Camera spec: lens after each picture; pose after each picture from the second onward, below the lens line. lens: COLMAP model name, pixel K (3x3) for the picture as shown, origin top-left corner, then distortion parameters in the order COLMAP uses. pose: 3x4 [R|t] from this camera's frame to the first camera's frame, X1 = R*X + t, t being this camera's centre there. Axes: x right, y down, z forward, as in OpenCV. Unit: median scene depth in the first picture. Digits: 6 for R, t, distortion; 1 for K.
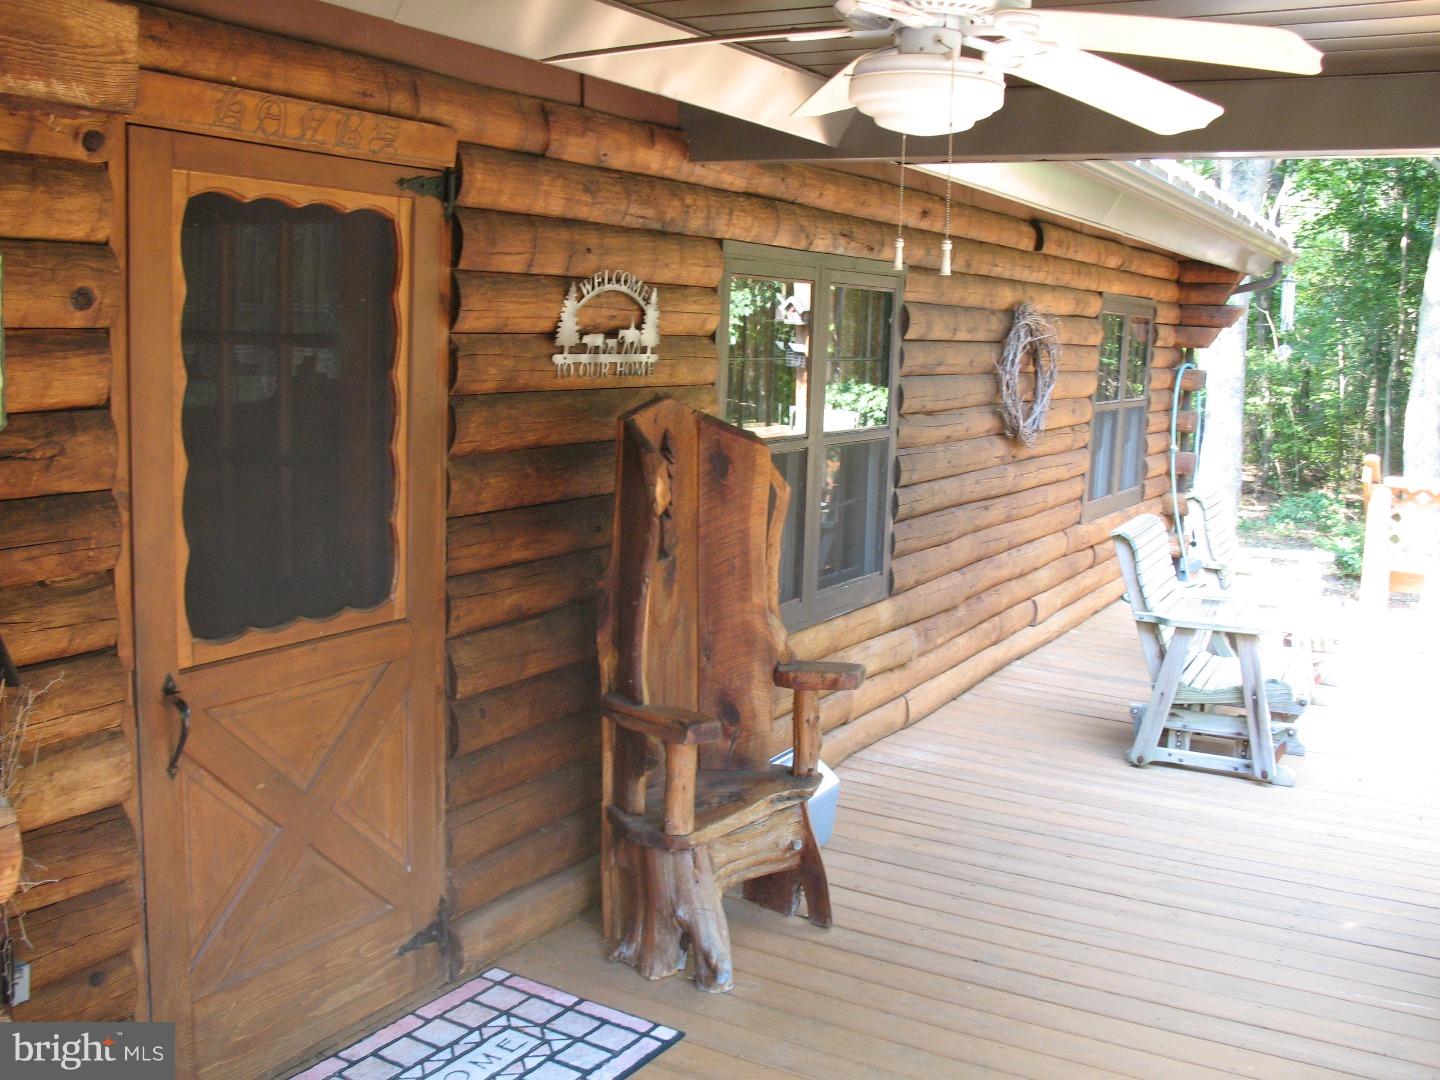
lens RADIAL K [[1466.9, 0, 713.7], [0, 1466.9, 547.8], [0, 0, 1]] dist [-0.188657, 0.202291]
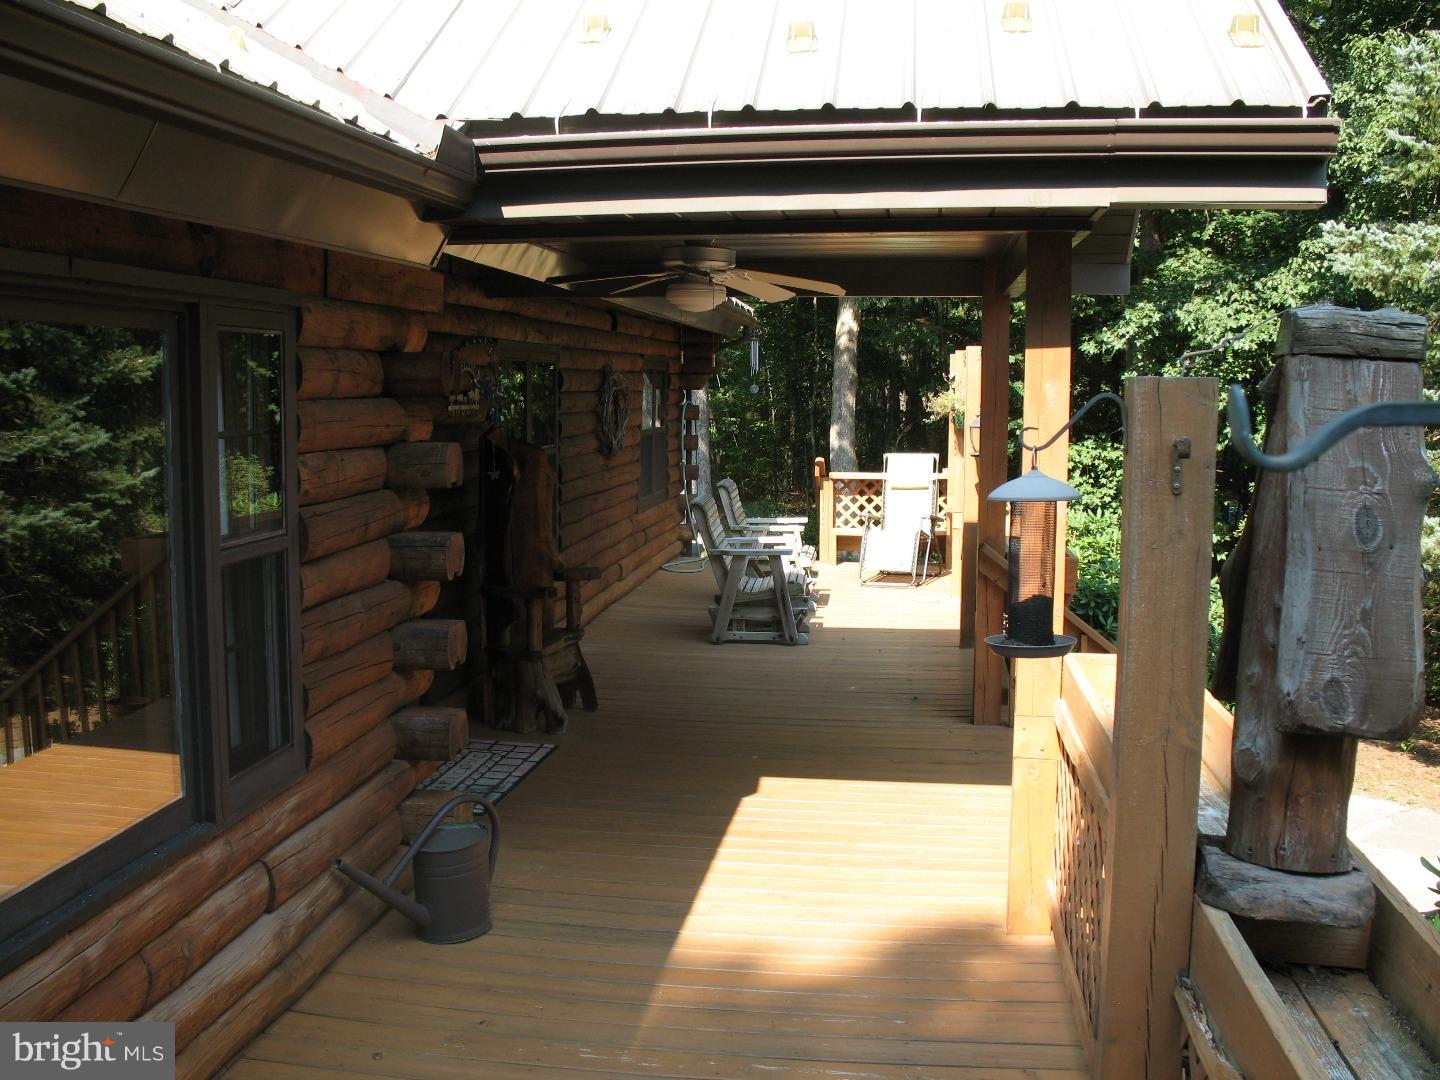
lens RADIAL K [[1466.9, 0, 713.7], [0, 1466.9, 547.8], [0, 0, 1]] dist [-0.188657, 0.202291]
pose [[0.925052, -0.066438, 0.373984, -0.329092], [0.078895, 0.996719, -0.018082, 0.072388], [-0.371556, 0.046233, 0.927259, -0.560040]]
